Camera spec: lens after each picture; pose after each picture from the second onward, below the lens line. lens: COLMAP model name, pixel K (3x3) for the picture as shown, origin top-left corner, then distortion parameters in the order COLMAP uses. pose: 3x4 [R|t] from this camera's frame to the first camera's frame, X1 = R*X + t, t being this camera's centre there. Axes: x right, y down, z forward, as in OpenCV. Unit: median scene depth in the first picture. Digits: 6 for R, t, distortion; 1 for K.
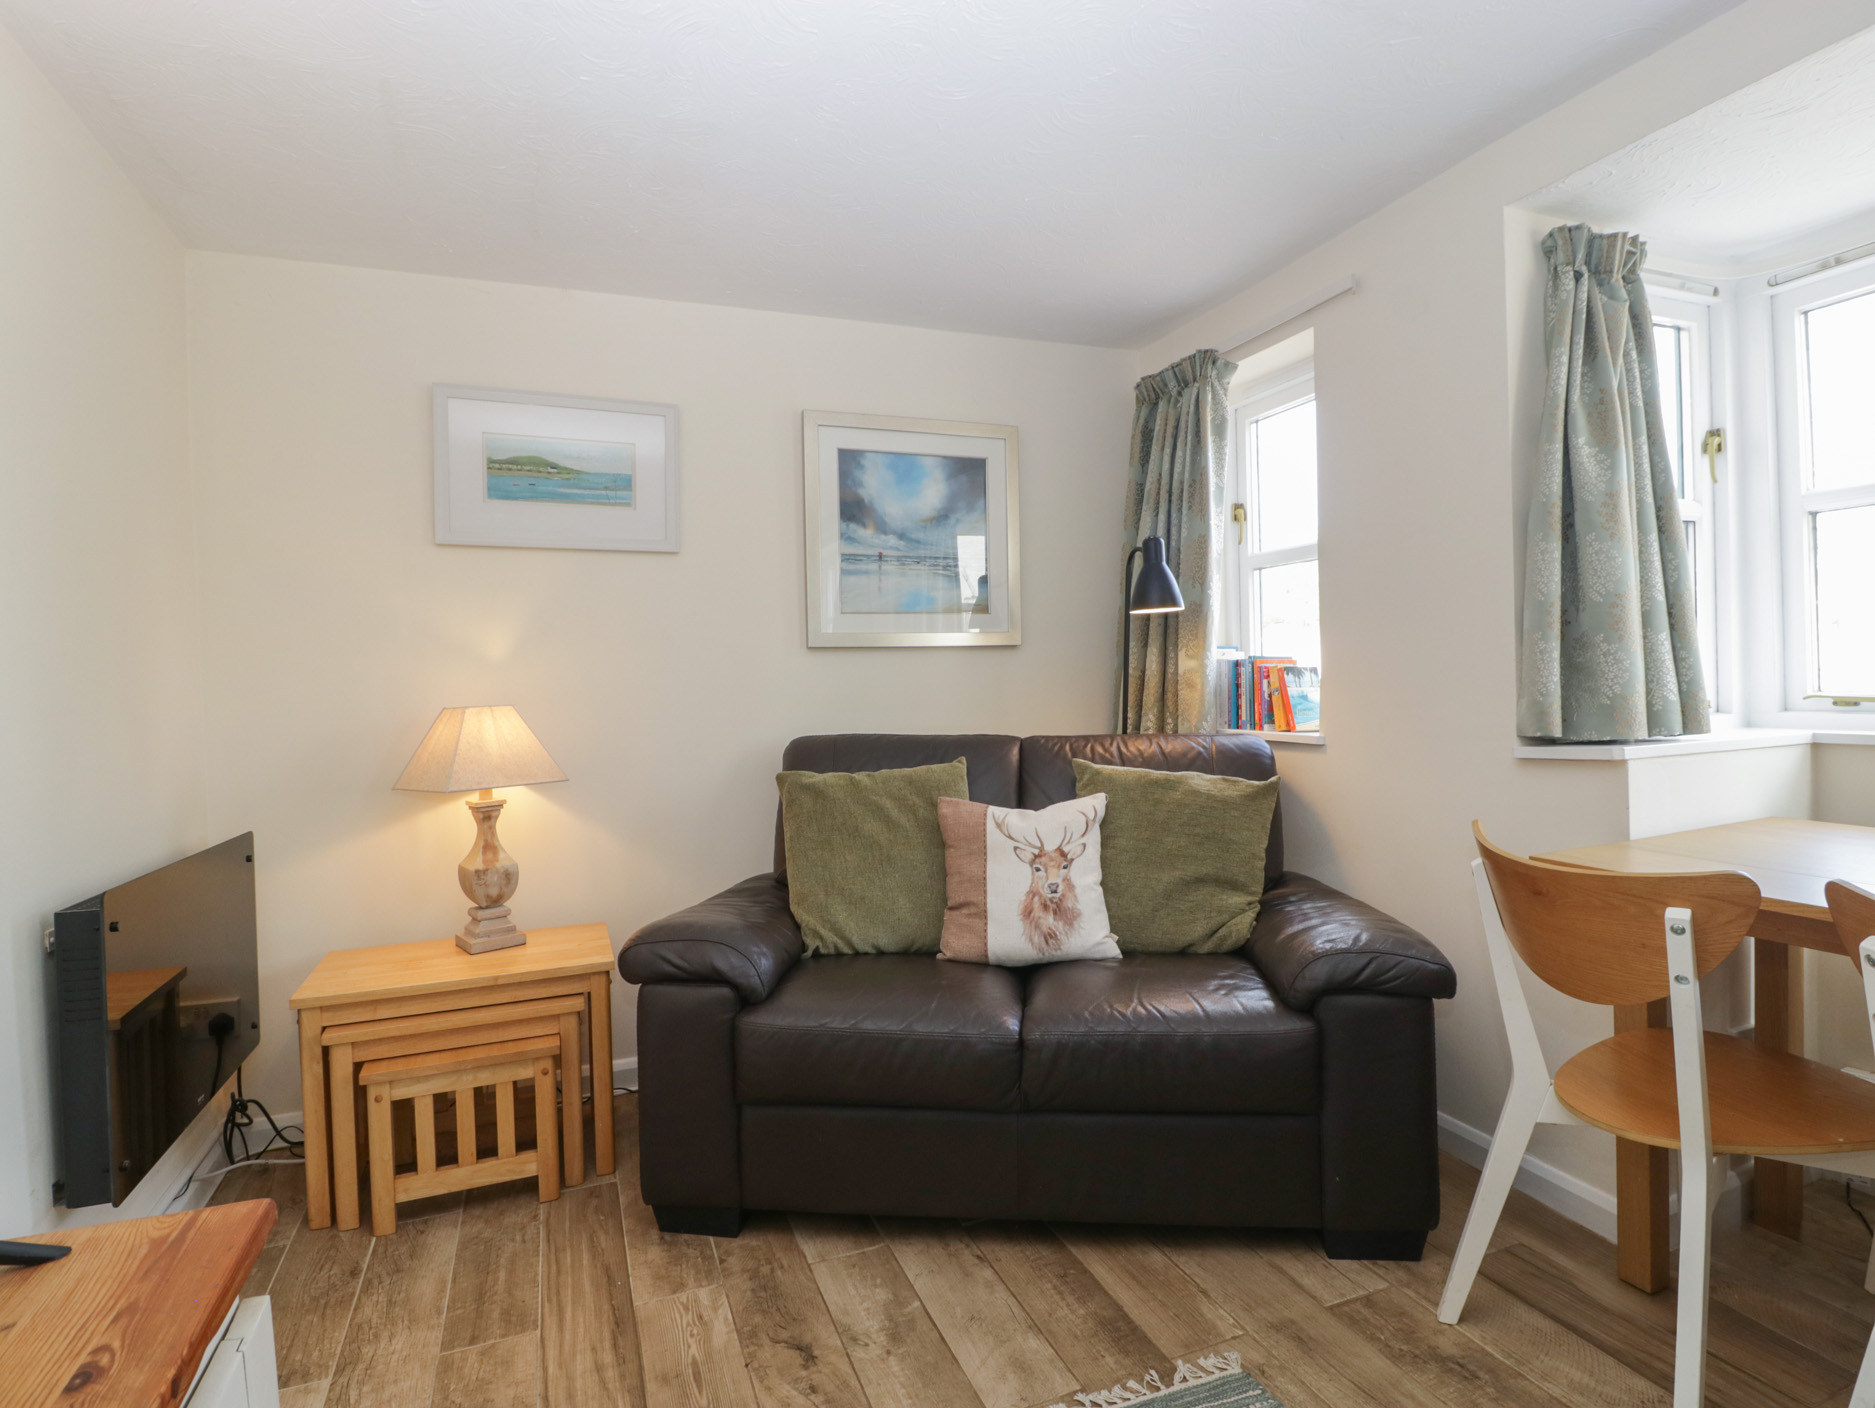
lens RADIAL K [[966.6, 0, 937.0], [0, 966.6, 699.7], [0, 0, 1]] dist [-0.018462, -0.001452]
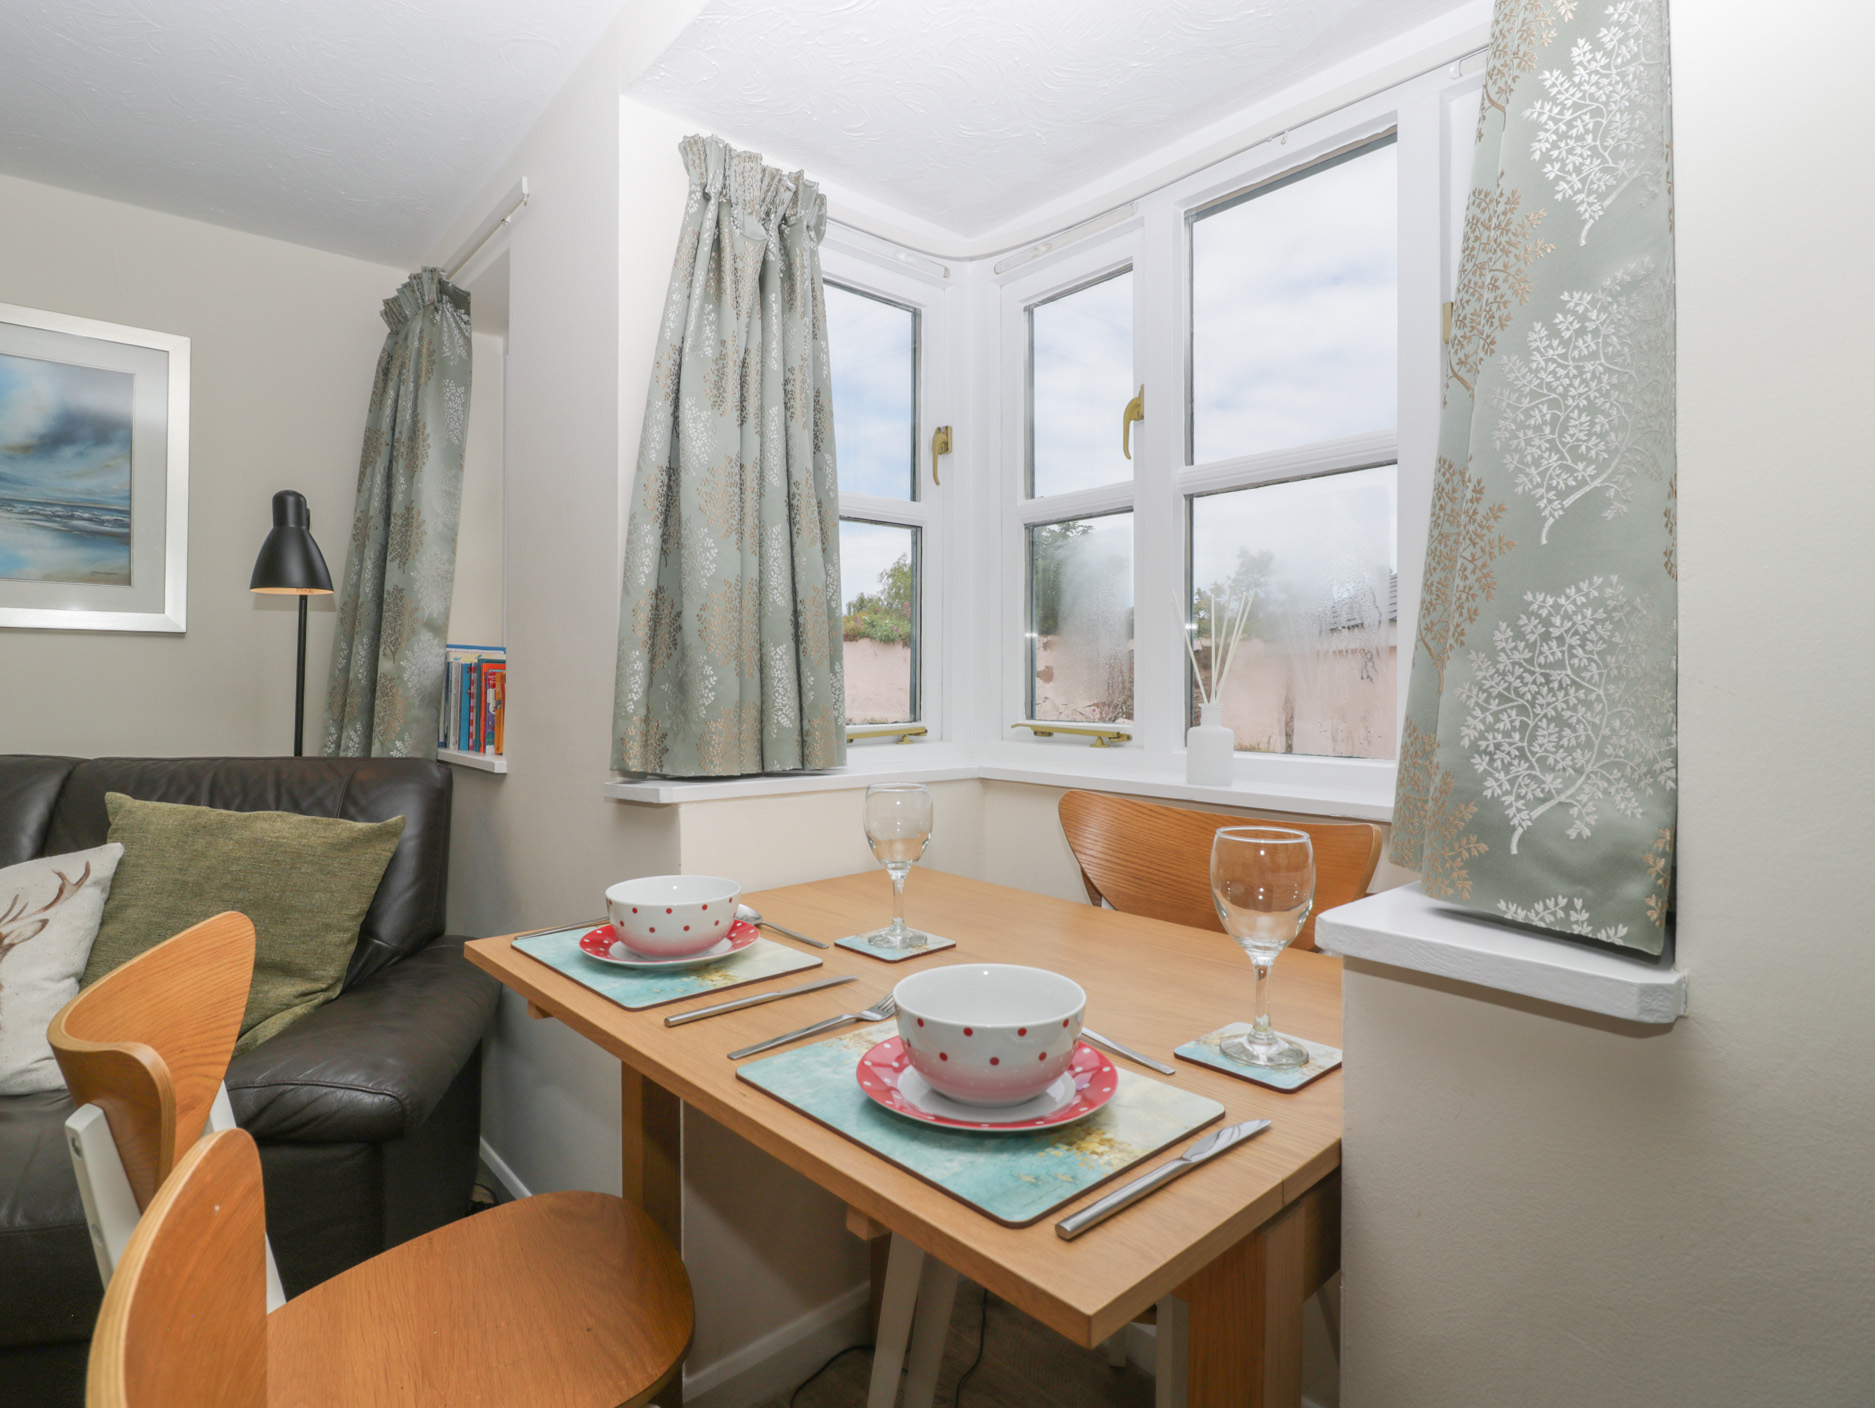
lens RADIAL K [[966.6, 0, 942.2], [0, 966.6, 697.0], [0, 0, 1]] dist [-0.018462, -0.001452]
pose [[0.937405, 0.028600, 0.347065, 0.510497], [-0.024334, 0.999565, -0.016644, -0.012638], [-0.347391, 0.007157, 0.937693, 0.150520]]
